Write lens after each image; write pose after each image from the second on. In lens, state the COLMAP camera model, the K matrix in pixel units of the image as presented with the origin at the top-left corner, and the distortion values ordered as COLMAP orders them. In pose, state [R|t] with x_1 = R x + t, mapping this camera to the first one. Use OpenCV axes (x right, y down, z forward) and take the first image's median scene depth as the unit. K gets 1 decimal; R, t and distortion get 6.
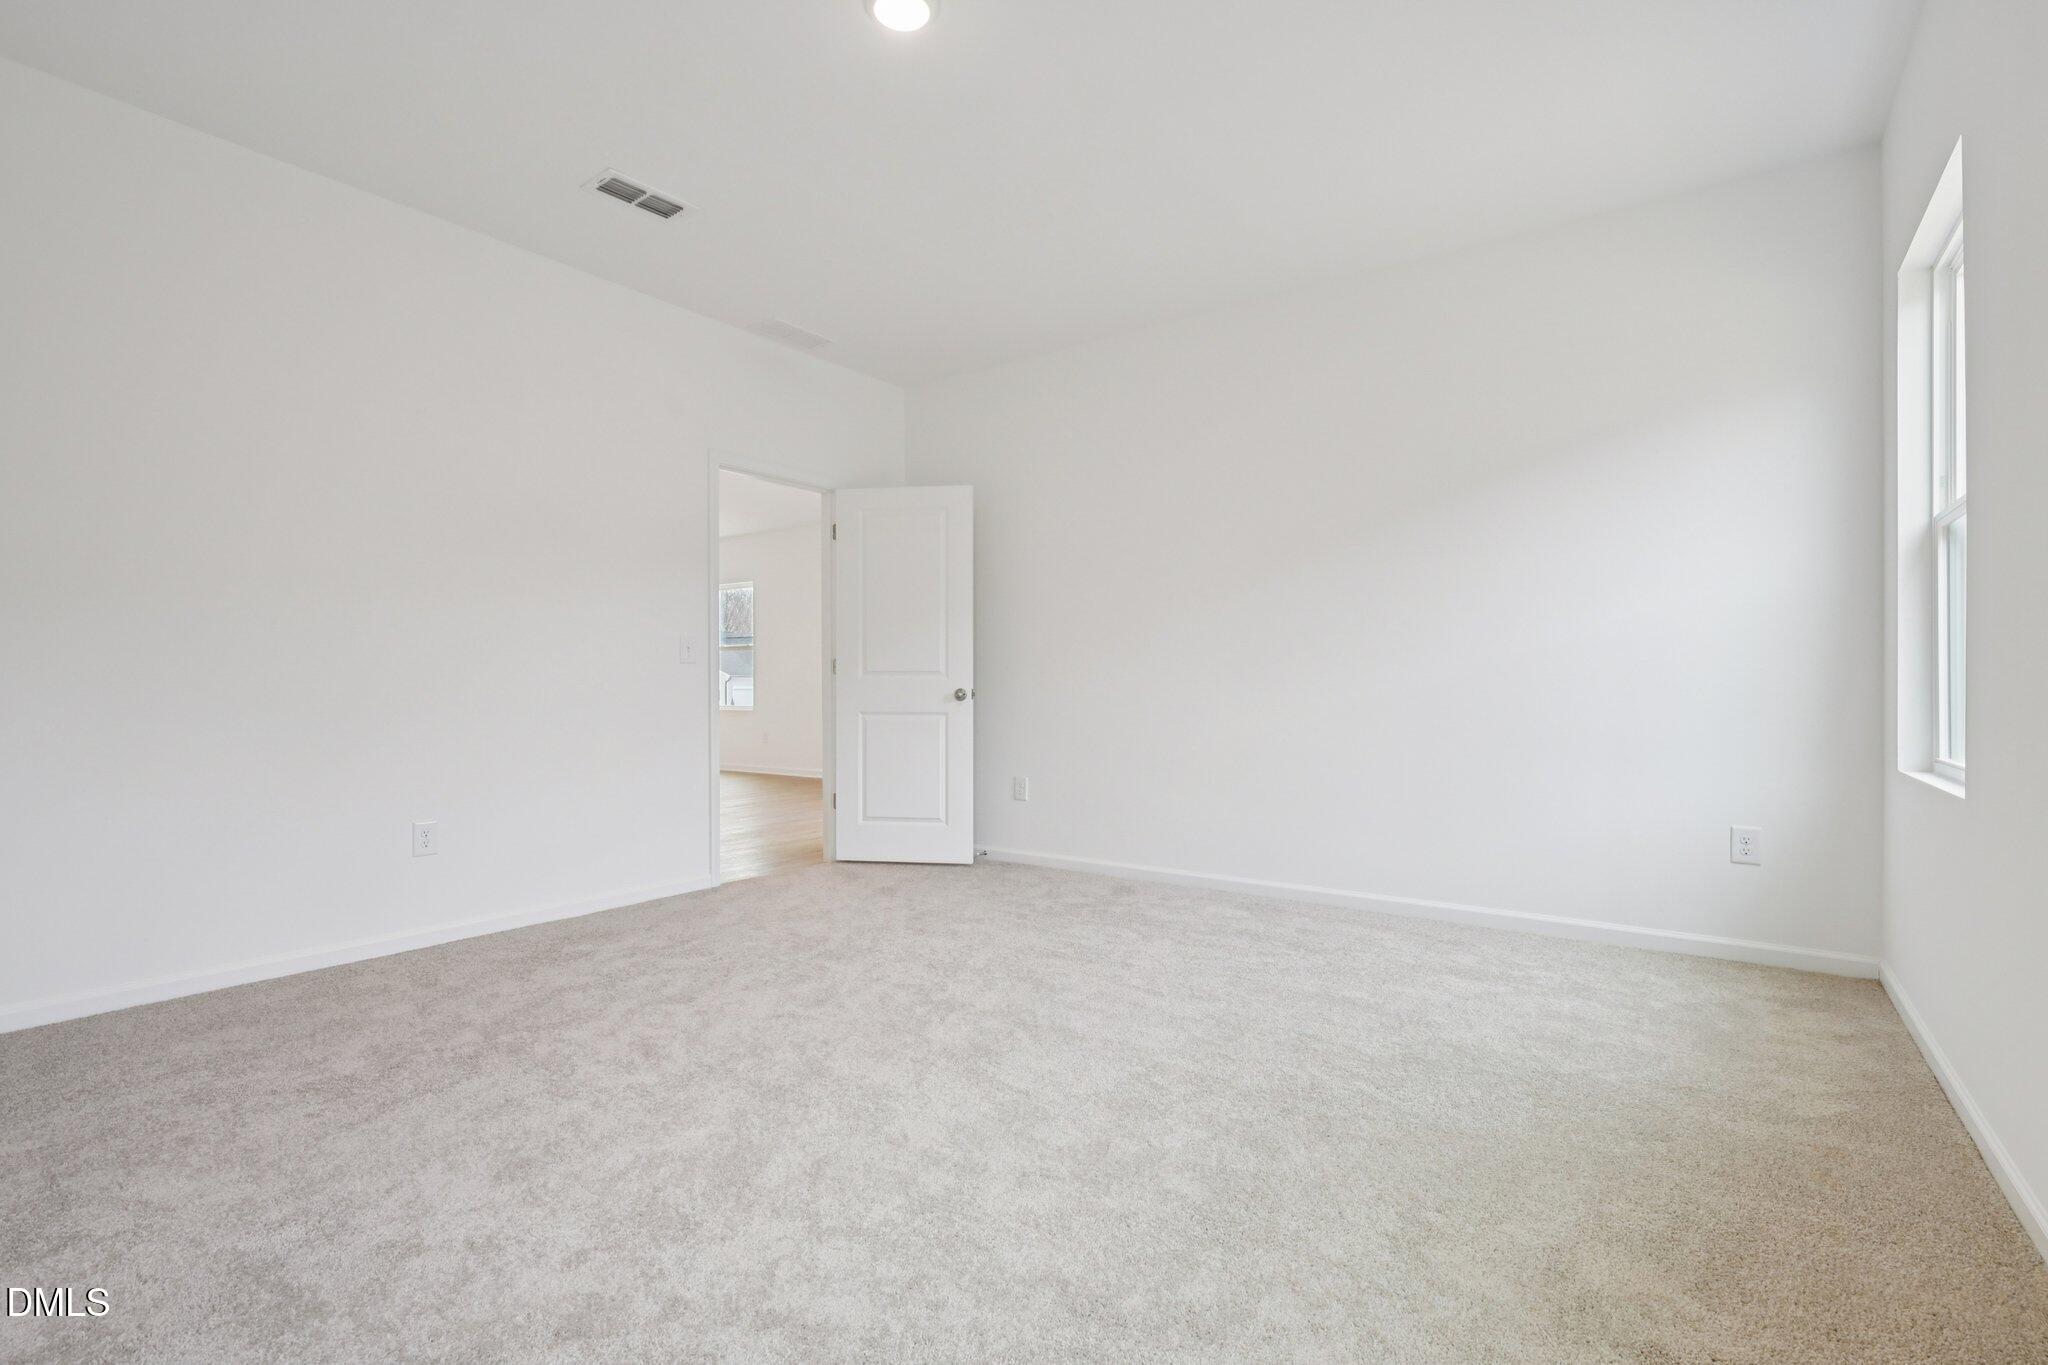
lens RADIAL K [[948.2, 0, 1019.5], [0, 948.2, 683.2], [0, 0, 1]] dist [0.000317, 0.000492]
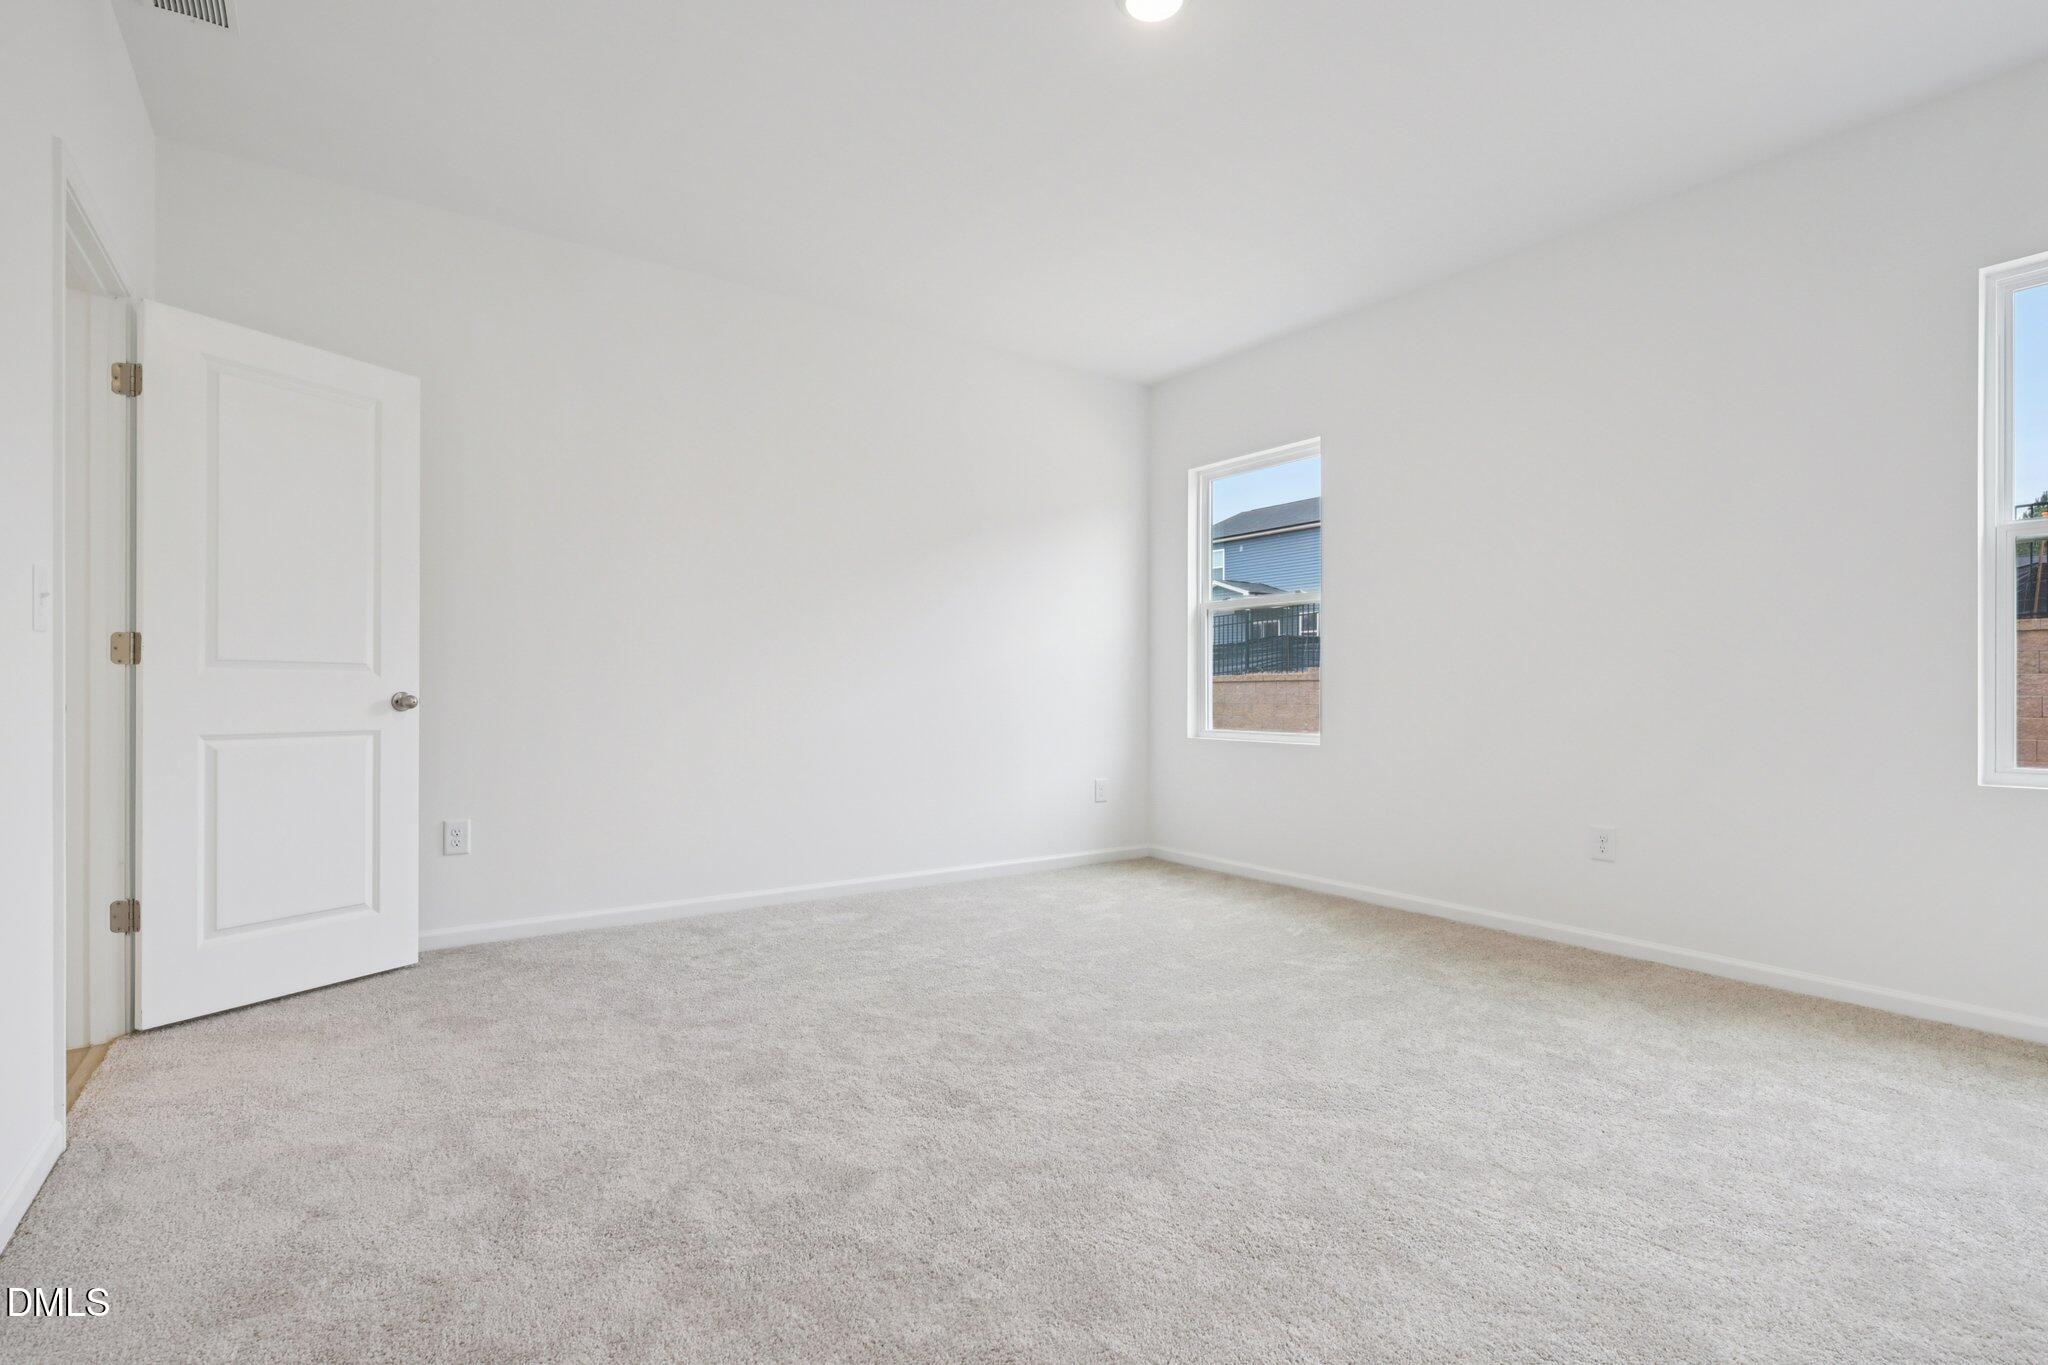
lens RADIAL K [[961.8, 0, 1040.8], [0, 961.8, 687.0], [0, 0, 1]] dist [0.000066, 0.000696]
pose [[0.314026, 0.006628, 0.949391, -0.539062], [-0.005825, 0.999970, -0.005055, 0.003004], [-0.949396, -0.003943, 0.314056, 0.388119]]
